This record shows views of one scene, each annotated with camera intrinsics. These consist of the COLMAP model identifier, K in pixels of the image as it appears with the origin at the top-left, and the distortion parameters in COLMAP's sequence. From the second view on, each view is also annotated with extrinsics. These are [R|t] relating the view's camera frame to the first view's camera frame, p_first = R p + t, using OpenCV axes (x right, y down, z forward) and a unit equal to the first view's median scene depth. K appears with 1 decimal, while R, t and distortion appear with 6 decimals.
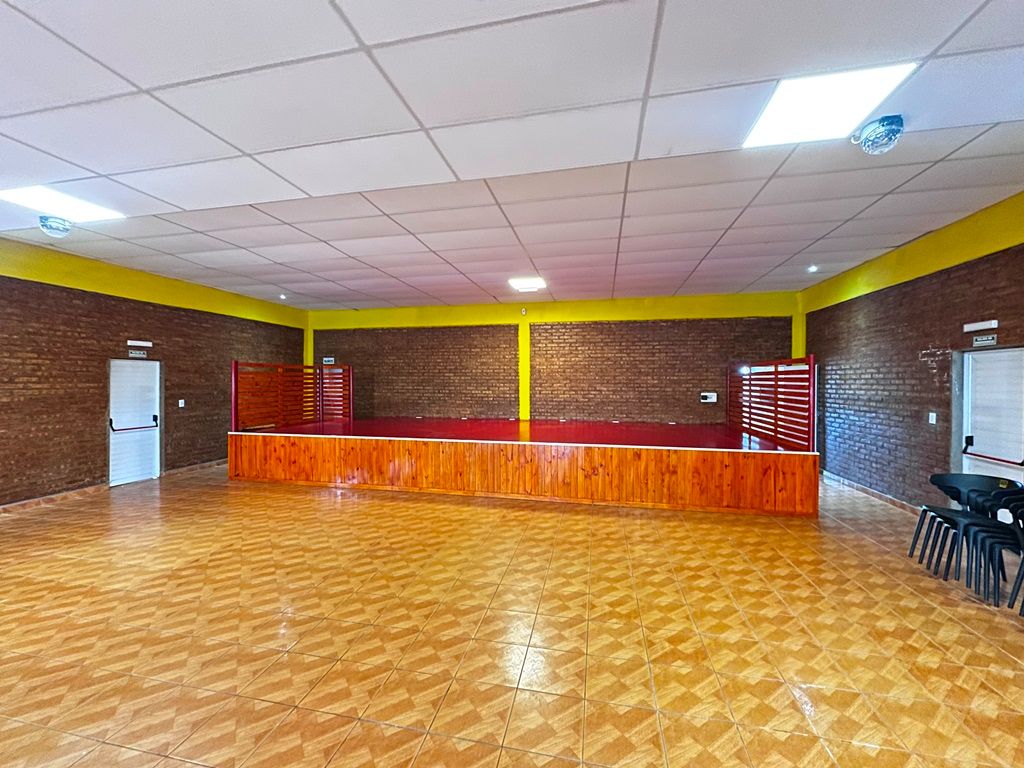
lens RADIAL K [[408.2, 0, 512.0], [0, 408.2, 384.0], [0, 0, 1]] dist [-0.002195, -0.000048]
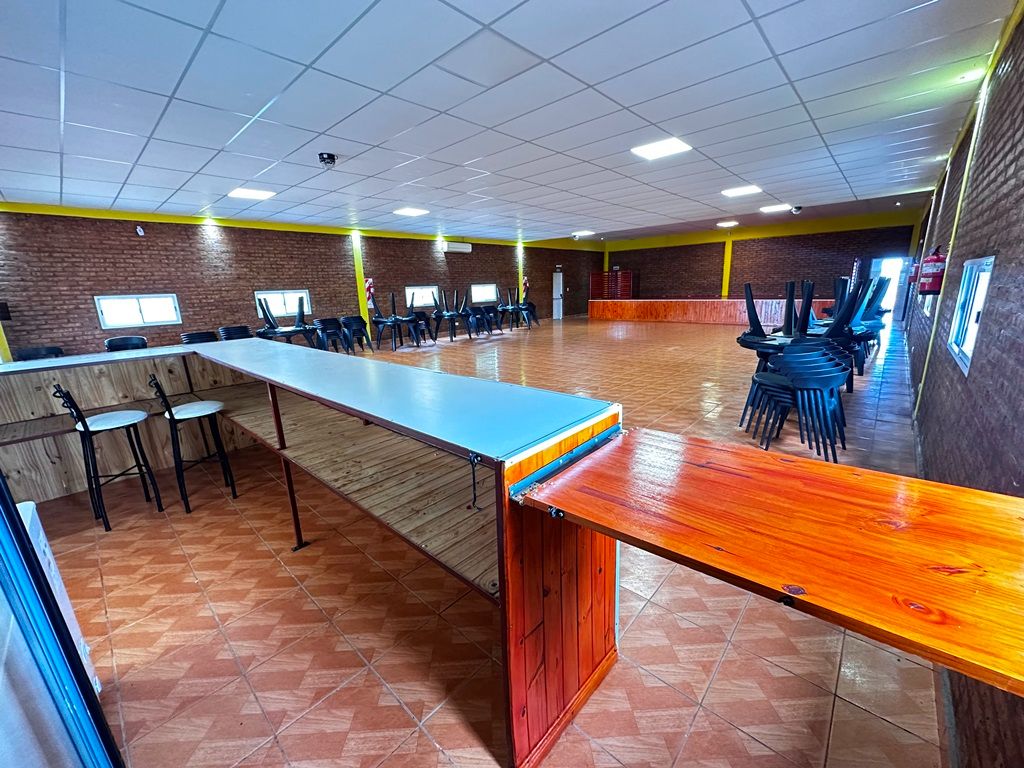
lens RADIAL K [[408.2, 0, 512.0], [0, 408.2, 384.0], [0, 0, 1]] dist [-0.002195, -0.000048]
pose [[0.861914, 0.087377, -0.499470, 0.167153], [0.033381, 0.973126, 0.227842, 0.024388], [0.505955, -0.213053, 0.835834, -1.176091]]
